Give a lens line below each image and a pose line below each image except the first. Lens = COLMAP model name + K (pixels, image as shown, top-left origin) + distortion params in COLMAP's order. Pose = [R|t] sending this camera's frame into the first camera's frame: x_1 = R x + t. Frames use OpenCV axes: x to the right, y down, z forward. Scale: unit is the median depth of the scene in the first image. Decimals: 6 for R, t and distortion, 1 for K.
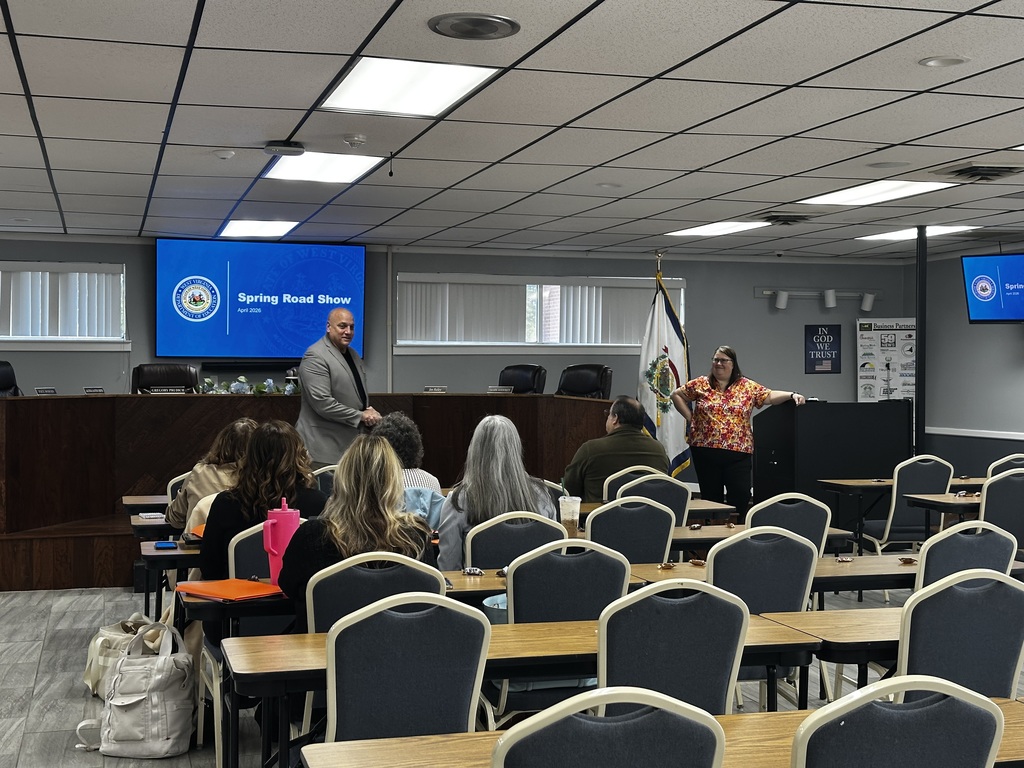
lens RADIAL K [[1407.9, 0, 521.9], [0, 1407.9, 378.8], [0, 0, 1]] dist [0.152983, 0.000000]
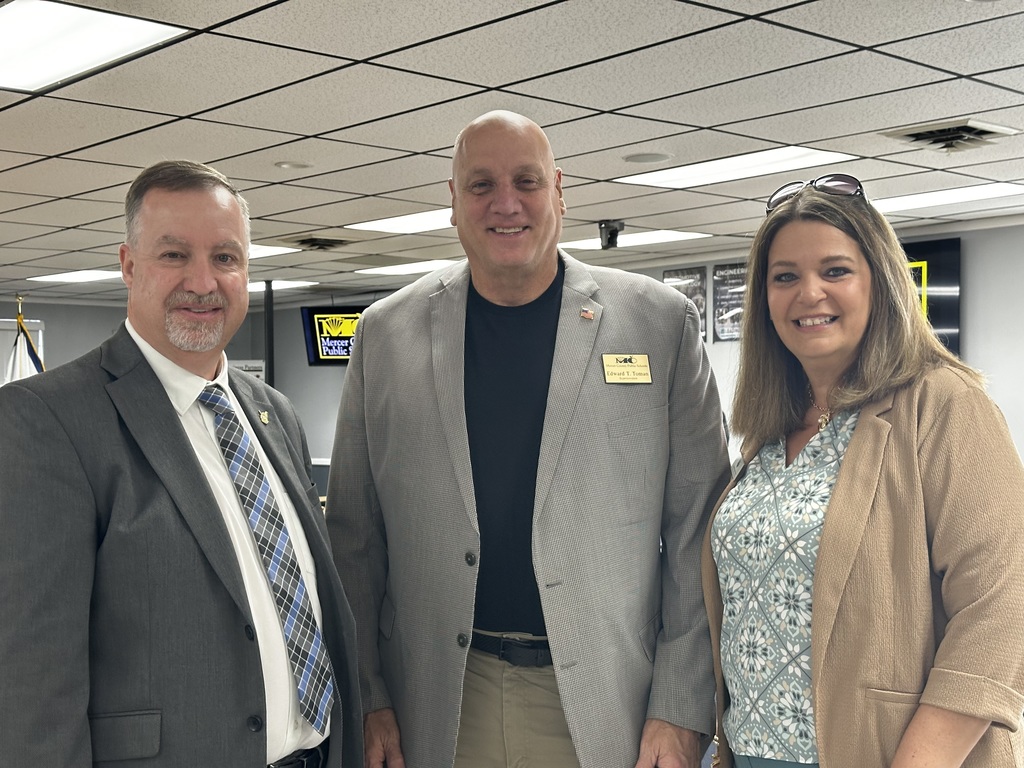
lens RADIAL K [[1407.9, 0, 511.2], [0, 1407.9, 384.4], [0, 0, 1]] dist [0.152983, 0.000000]
pose [[0.899498, -0.007766, 0.436856, -0.036867], [0.017405, 0.999685, -0.018067, 0.000166], [-0.436578, 0.023855, 0.899350, -0.092950]]
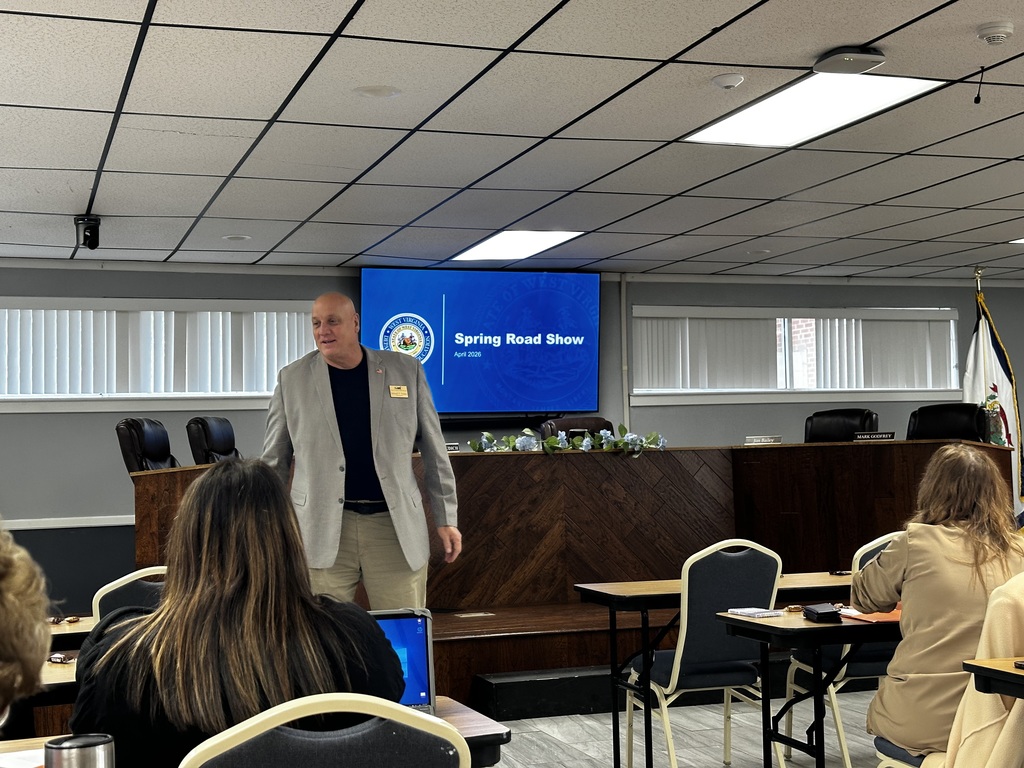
lens RADIAL K [[1407.9, 0, 510.1], [0, 1407.9, 387.0], [0, 0, 1]] dist [0.152983, 0.000000]
pose [[0.998889, -0.024465, 0.040266, -0.199829], [0.026463, 0.998406, -0.049854, 0.011323], [-0.038982, 0.050864, 0.997945, 0.191066]]
